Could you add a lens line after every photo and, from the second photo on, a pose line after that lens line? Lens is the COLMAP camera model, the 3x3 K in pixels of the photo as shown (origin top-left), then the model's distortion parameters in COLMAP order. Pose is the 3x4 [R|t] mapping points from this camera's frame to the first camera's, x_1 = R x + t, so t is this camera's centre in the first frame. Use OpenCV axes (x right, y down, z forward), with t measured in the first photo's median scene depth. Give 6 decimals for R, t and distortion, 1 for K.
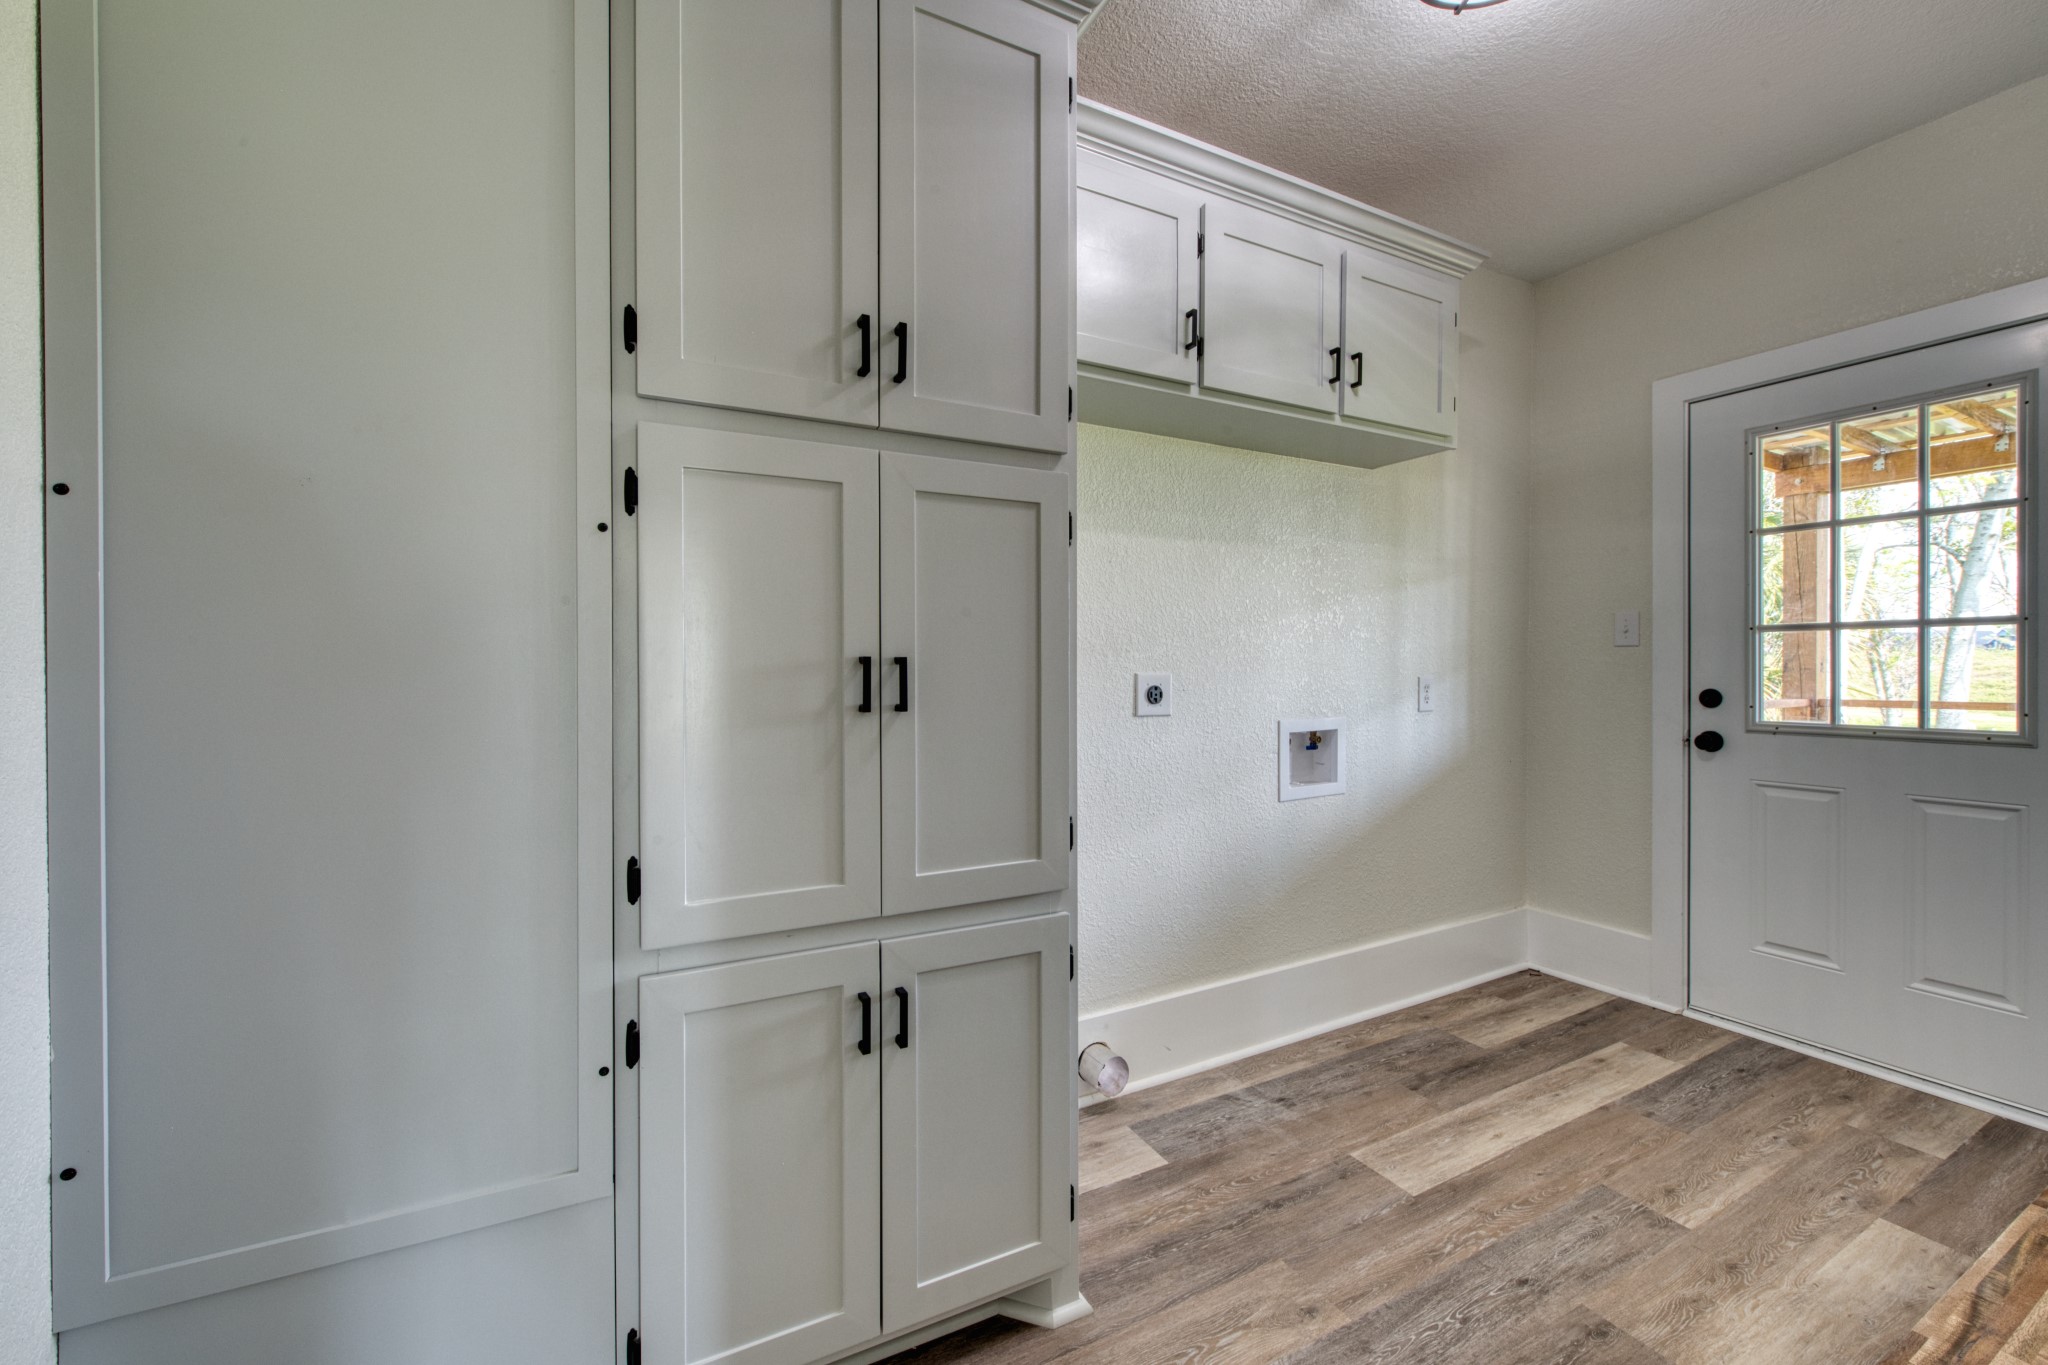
lens RADIAL K [[807.9, 0, 1027.1], [0, 807.9, 671.8], [0, 0, 1]] dist [-0.006167, -0.000988]
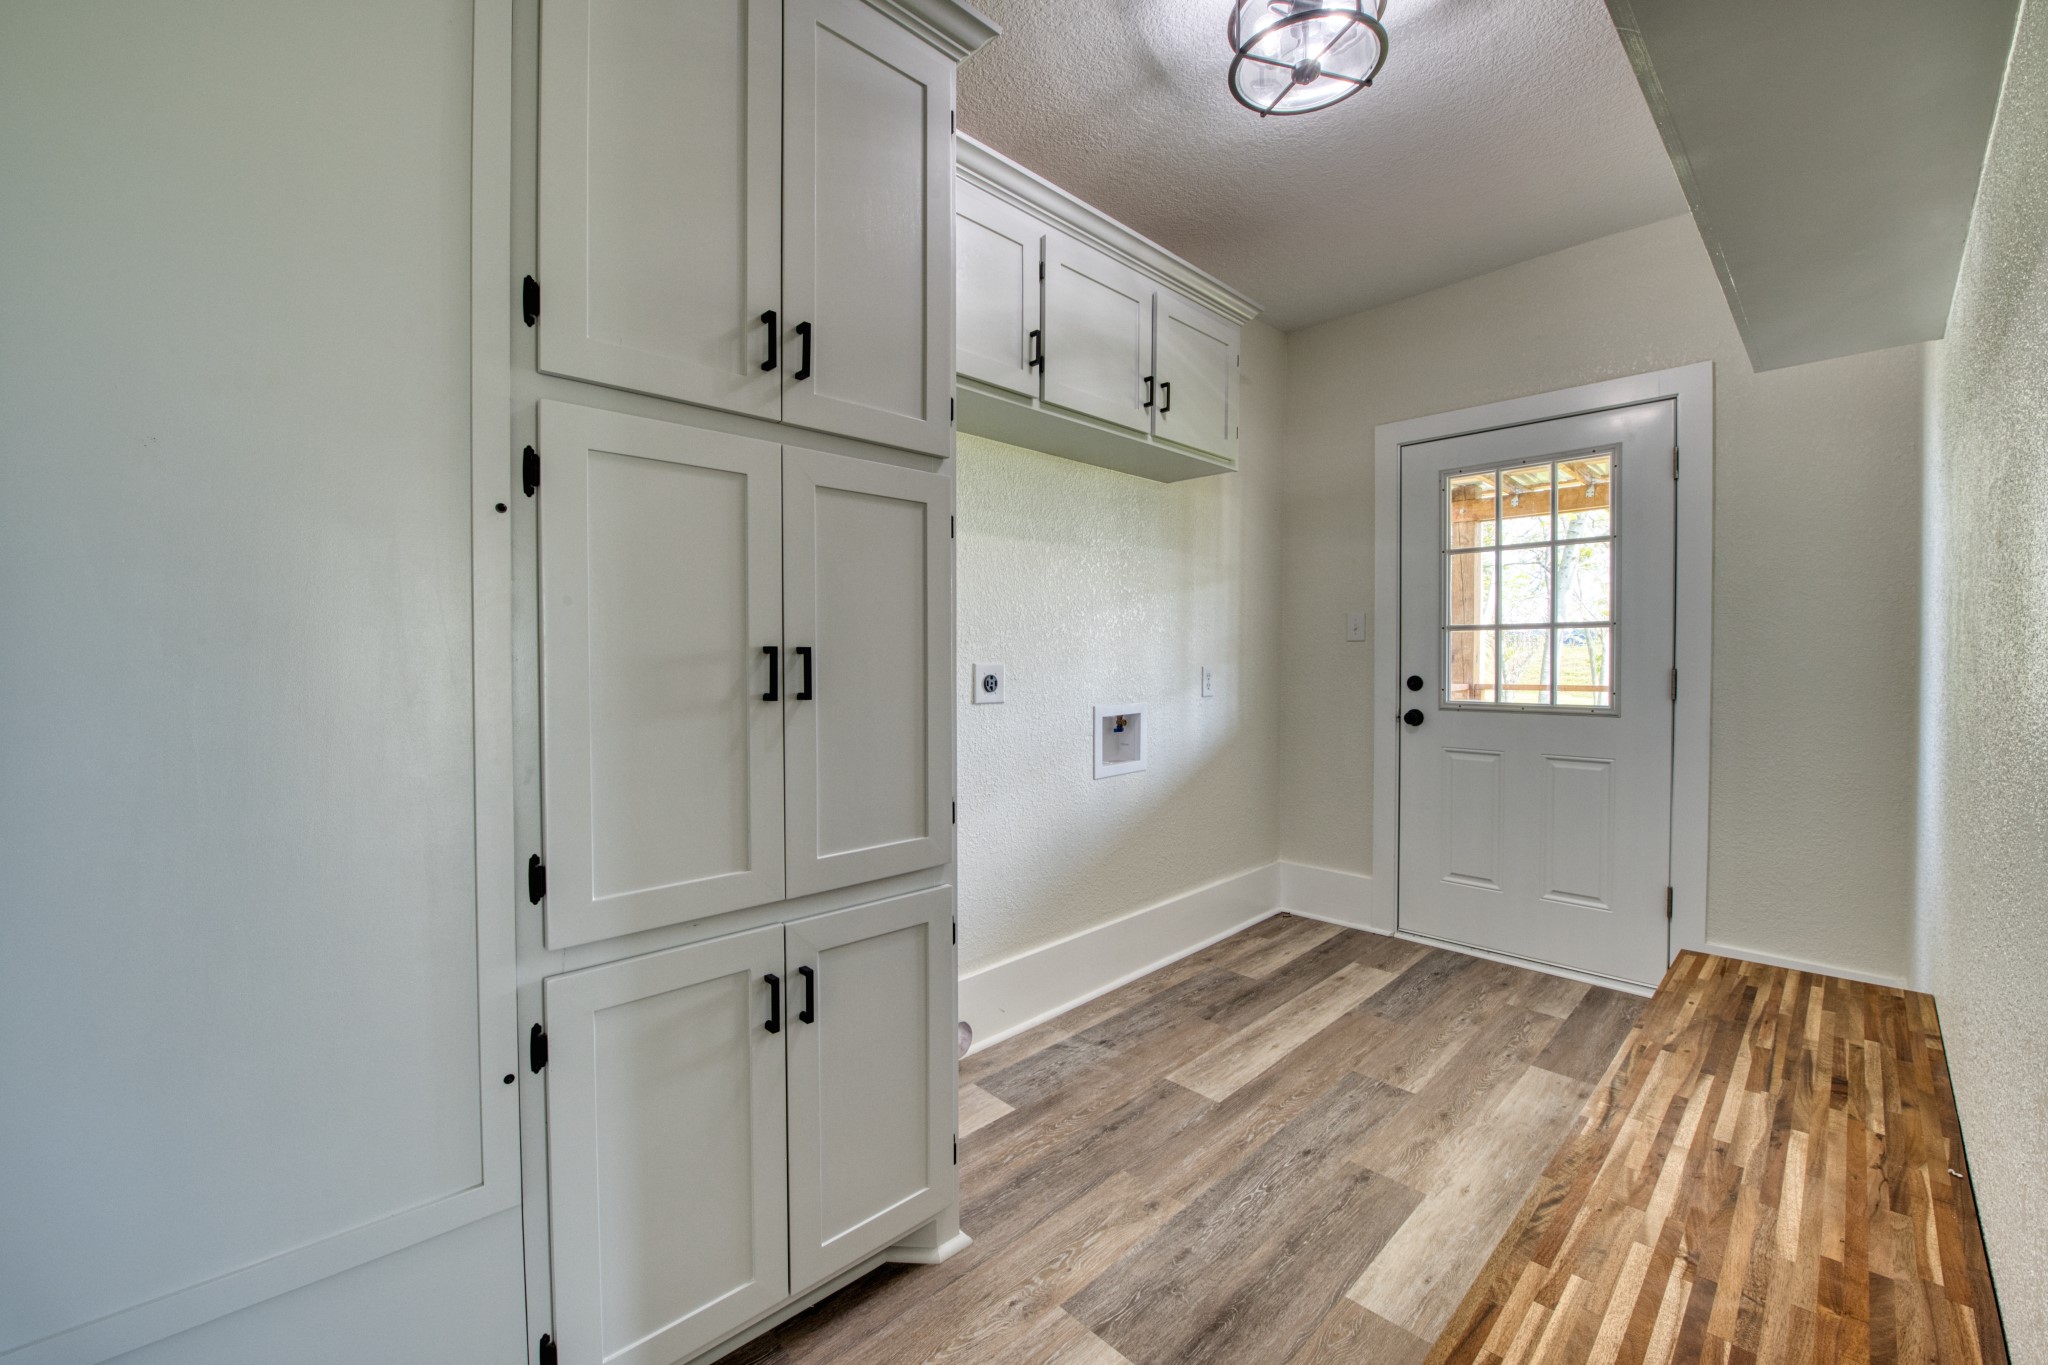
lens RADIAL K [[808.2, 0, 1026.4], [0, 808.2, 675.1], [0, 0, 1]] dist [-0.009030, 0.000134]
pose [[0.959515, -0.004355, 0.281624, -0.105708], [0.000397, 0.999900, 0.014108, 0.002490], [-0.281658, -0.013425, 0.959421, -0.045635]]
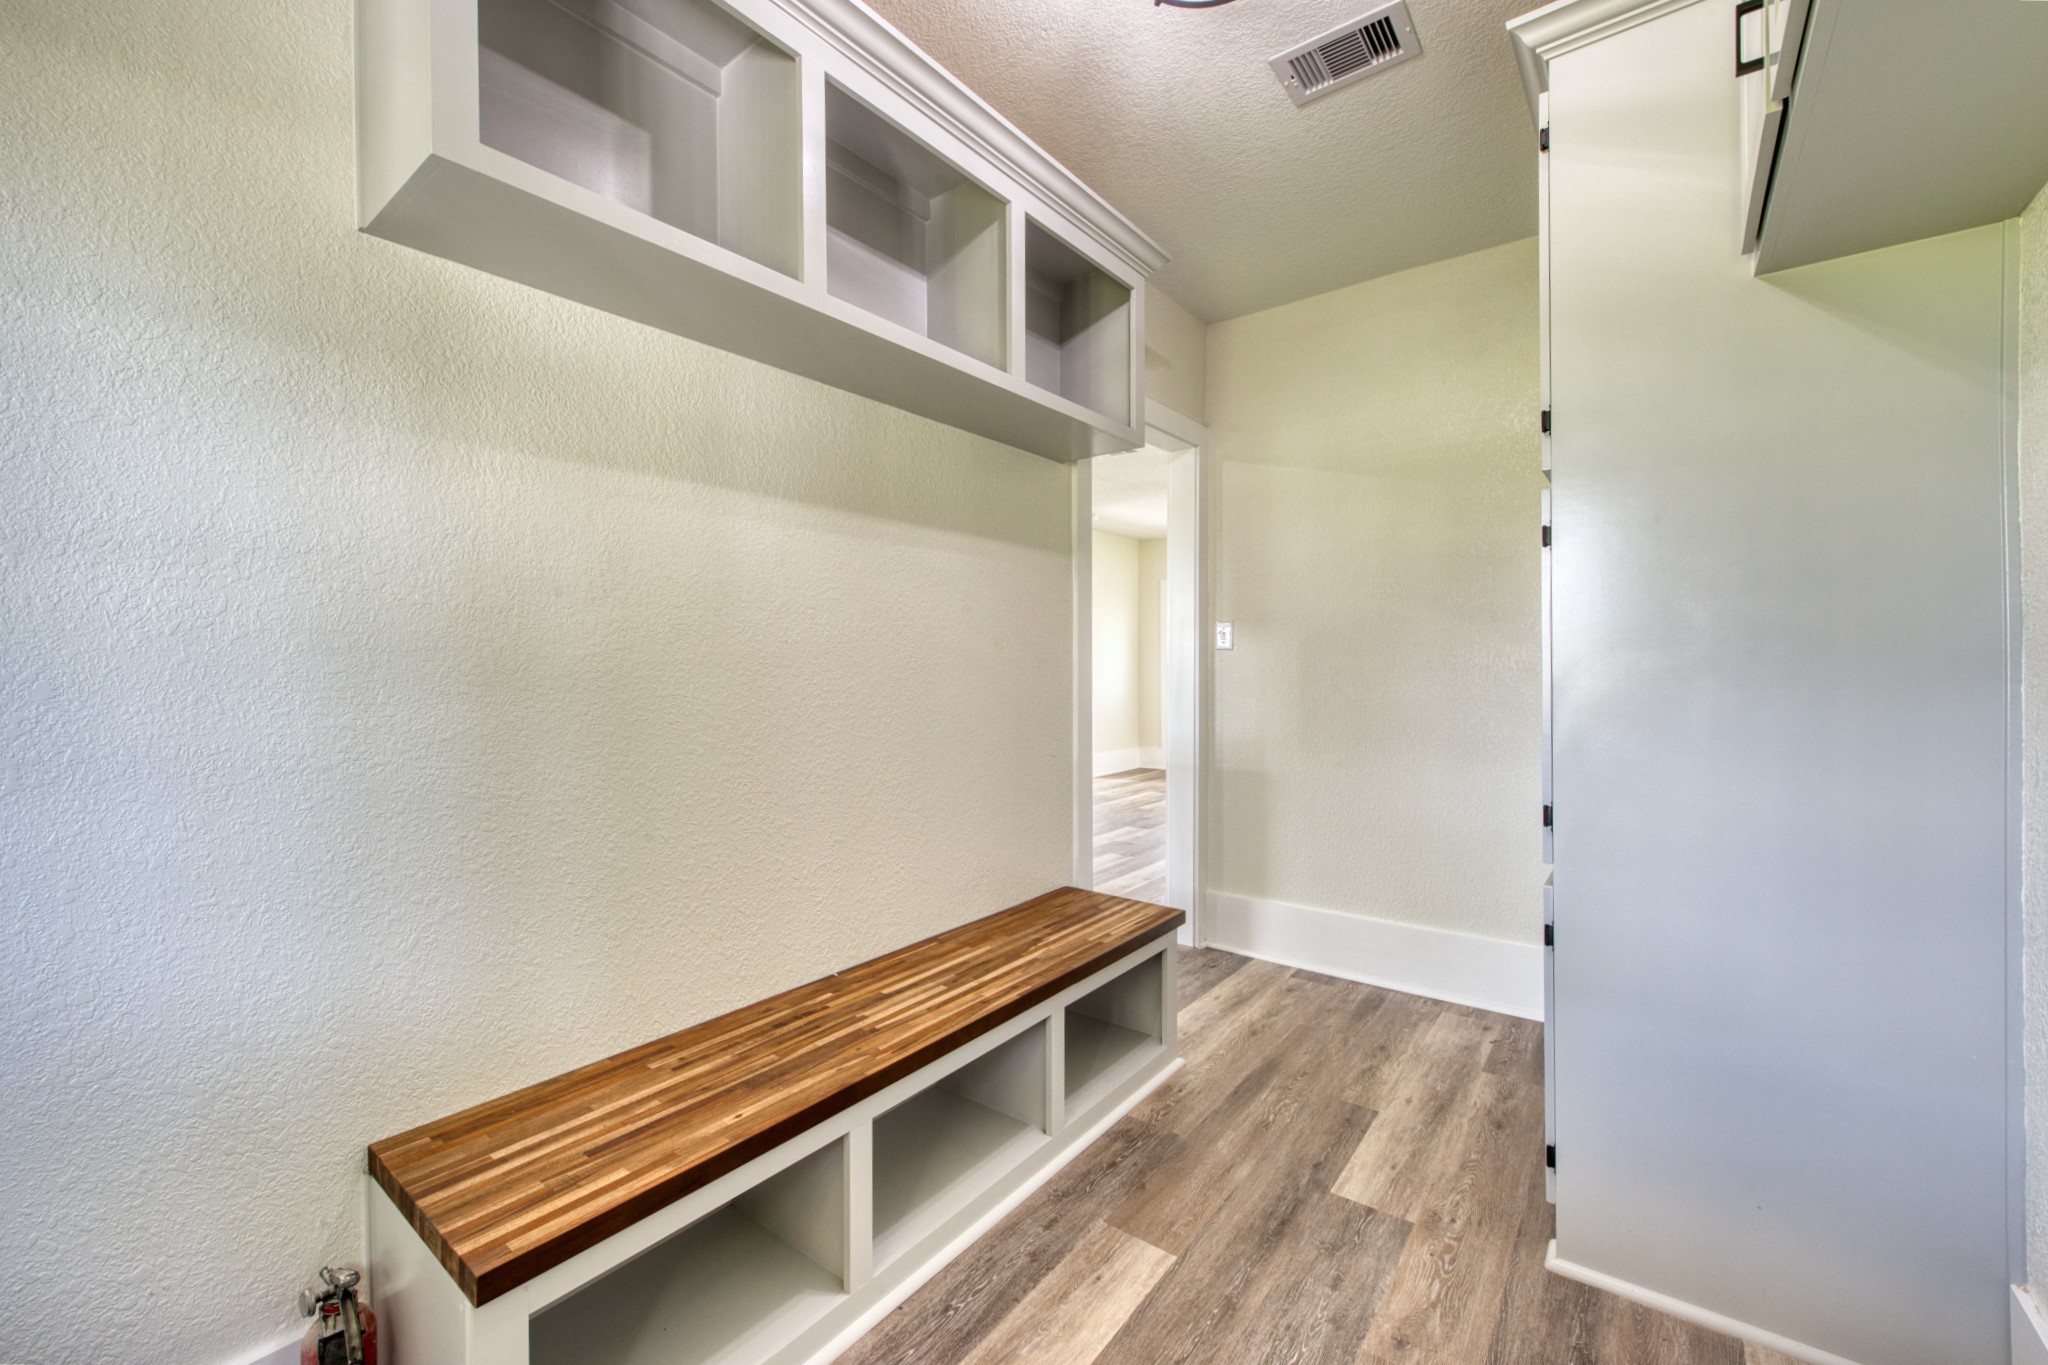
lens RADIAL K [[808.2, 0, 1026.4], [0, 808.2, 675.1], [0, 0, 1]] dist [-0.009030, 0.000134]
pose [[-0.907603, 0.009971, -0.419712, 0.785005], [0.008628, 0.999950, 0.005098, 0.001190], [0.419742, 0.001005, -0.907643, 1.151592]]
